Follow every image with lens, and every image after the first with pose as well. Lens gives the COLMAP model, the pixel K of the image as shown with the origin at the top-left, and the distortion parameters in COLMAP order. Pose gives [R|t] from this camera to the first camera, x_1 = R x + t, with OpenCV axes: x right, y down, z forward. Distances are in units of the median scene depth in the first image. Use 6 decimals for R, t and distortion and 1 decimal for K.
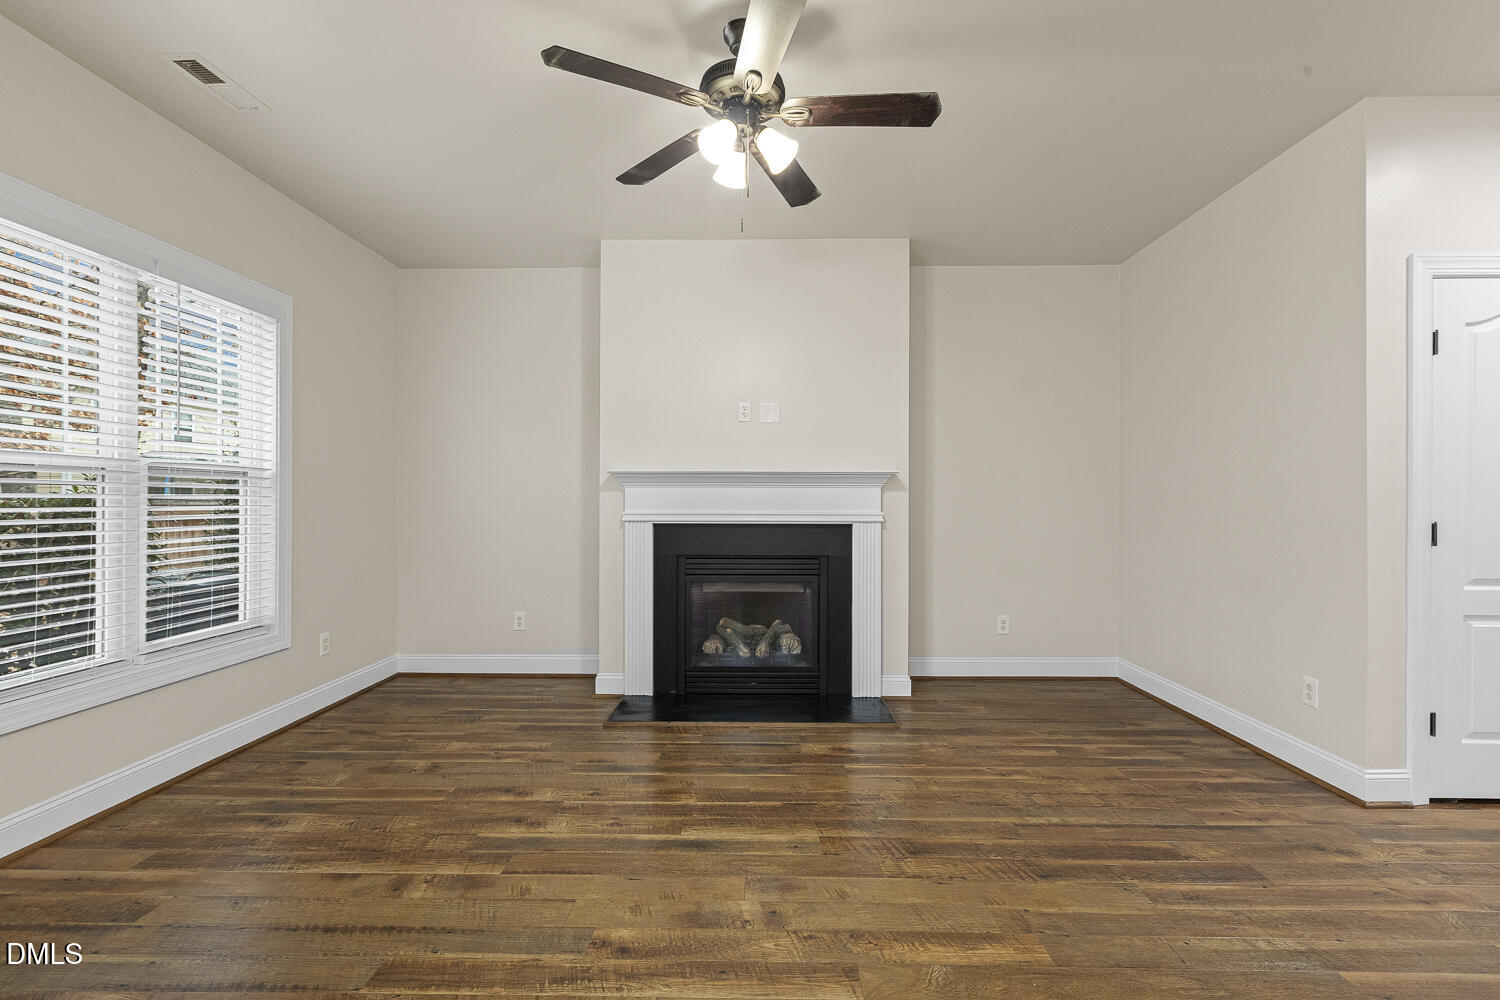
lens RADIAL K [[671.4, 0, 751.9], [0, 671.4, 501.6], [0, 0, 1]] dist [0.001449, -0.000927]
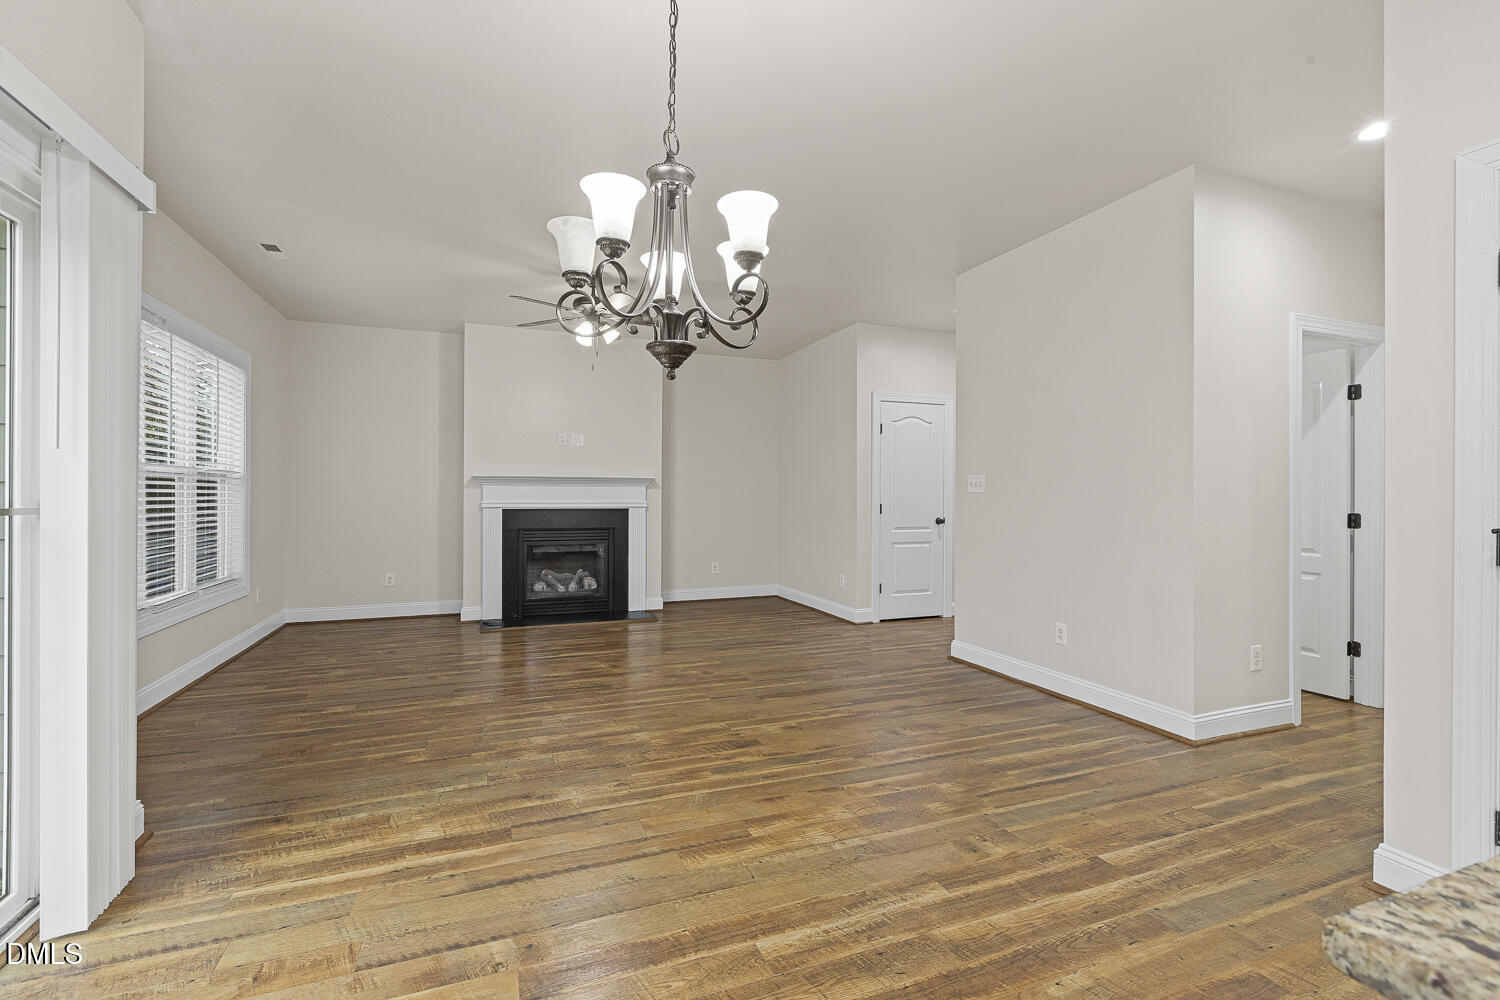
lens RADIAL K [[671.4, 0, 759.2], [0, 671.4, 493.3], [0, 0, 1]] dist [0.001449, -0.000927]
pose [[0.920745, 0.002379, 0.390158, -0.240710], [-0.000485, 0.999988, -0.004953, 0.003708], [-0.390165, 0.004371, 0.920734, -0.789855]]
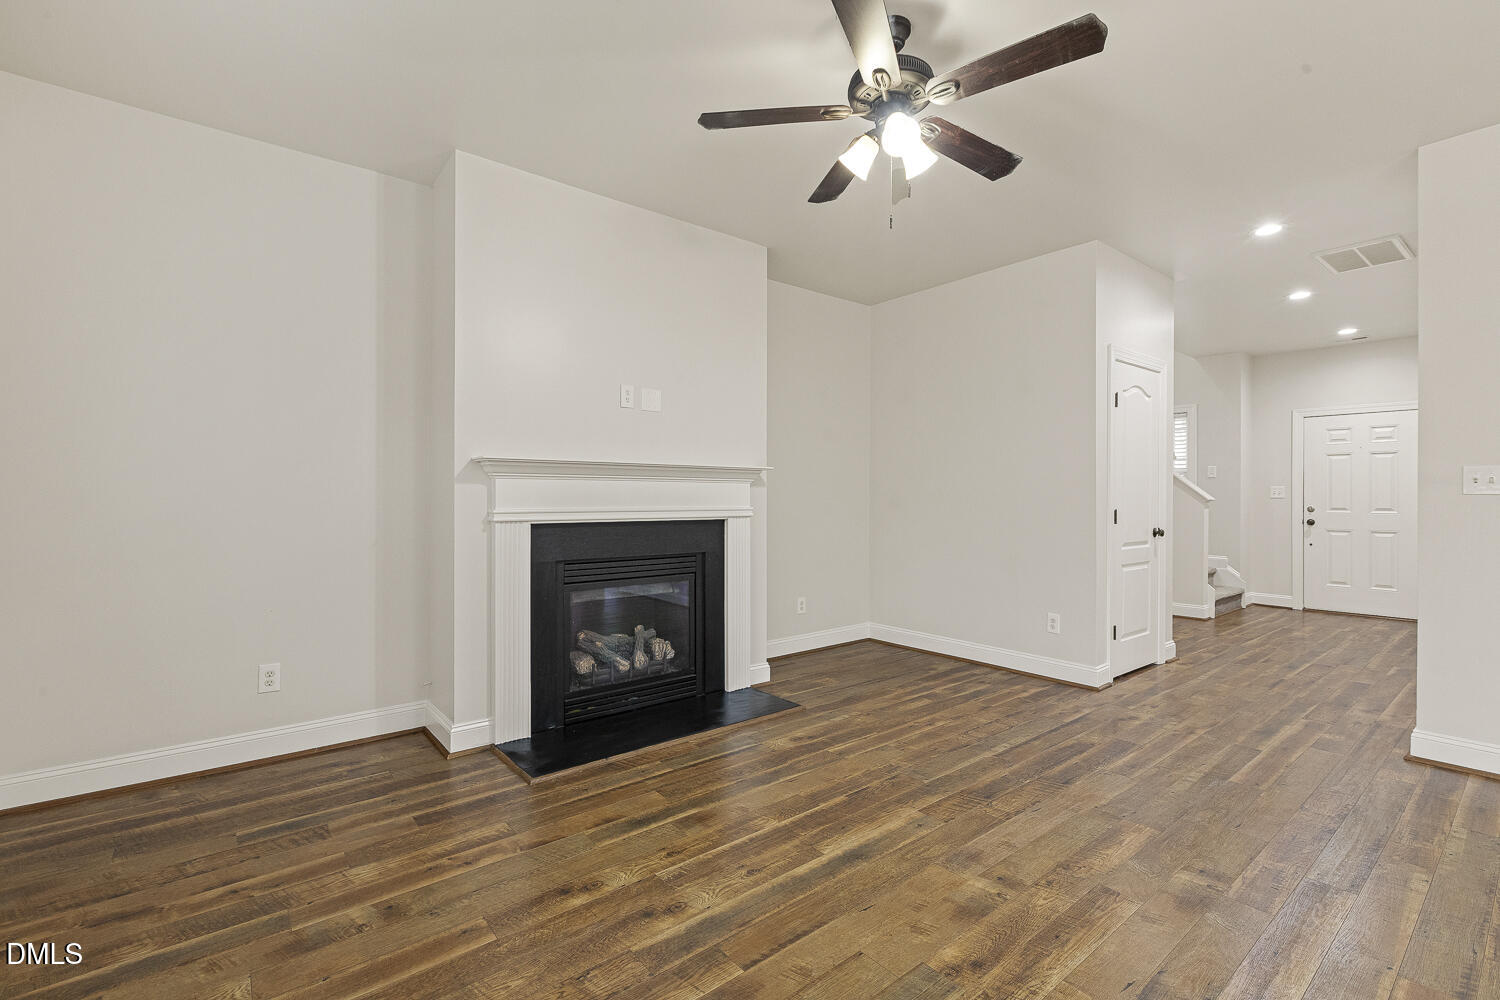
lens RADIAL K [[671.4, 0, 760.2], [0, 671.4, 494.1], [0, 0, 1]] dist [0.001449, -0.000927]
pose [[0.760214, 0.002373, 0.649669, -0.538139], [0.000377, 0.999992, -0.004093, 0.000412], [-0.649673, 0.003357, 0.760206, 0.241167]]
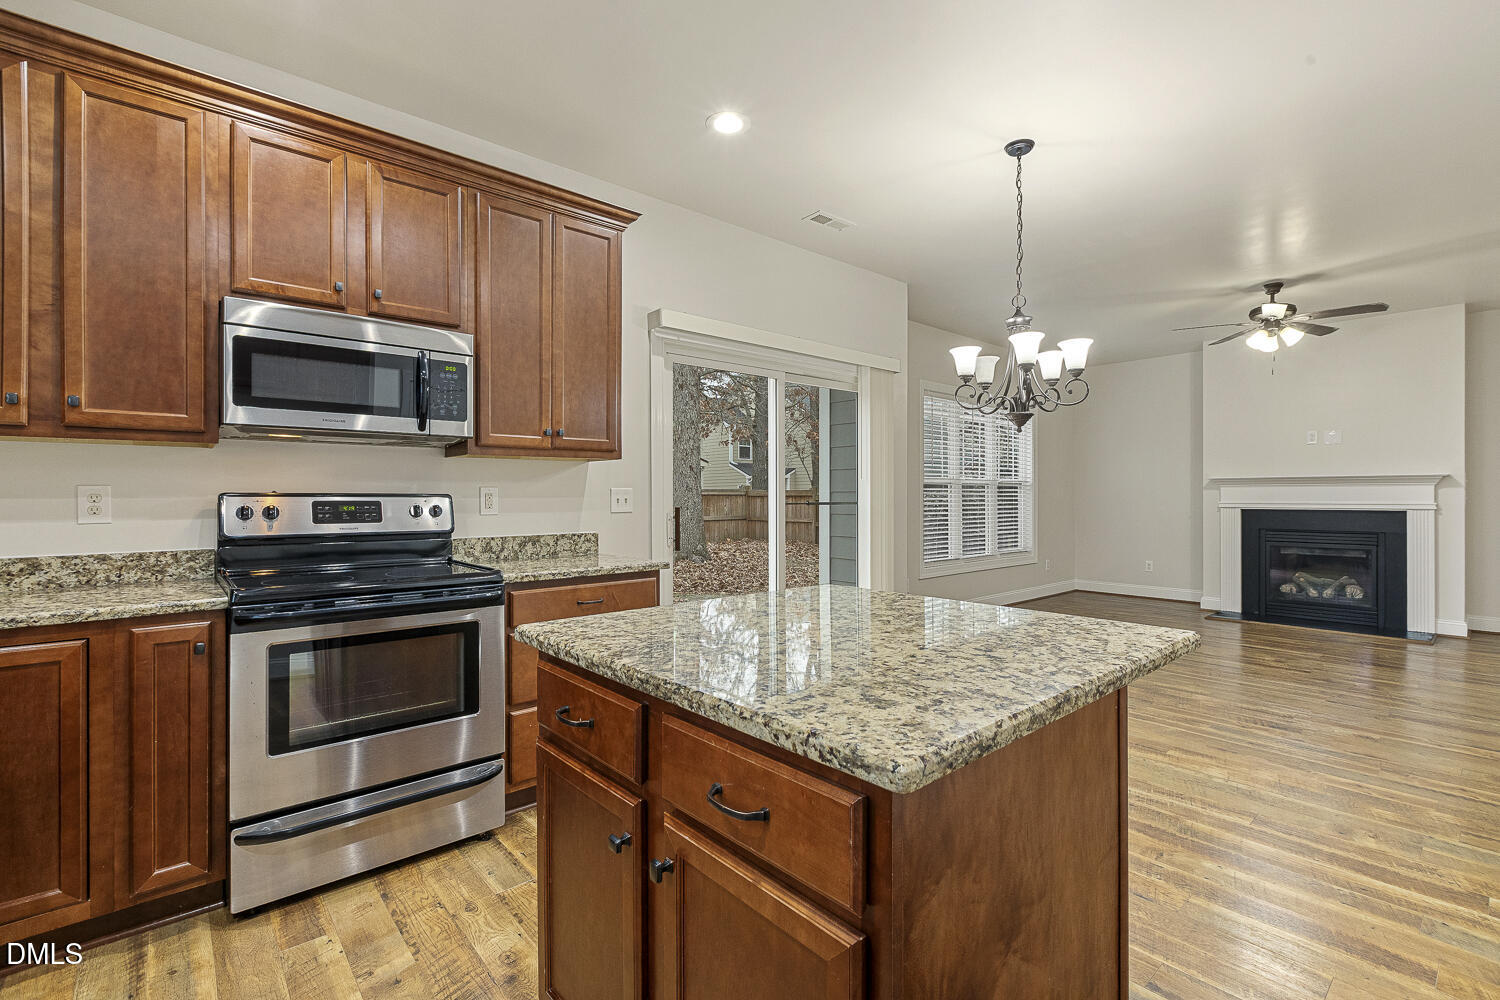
lens RADIAL K [[671.4, 0, 756.5], [0, 671.4, 493.7], [0, 0, 1]] dist [0.001449, -0.000927]
pose [[0.678676, -0.006311, -0.734411, 0.303046], [0.001495, 0.999973, -0.007212, 0.005517], [0.734436, 0.003796, 0.678667, -1.170984]]
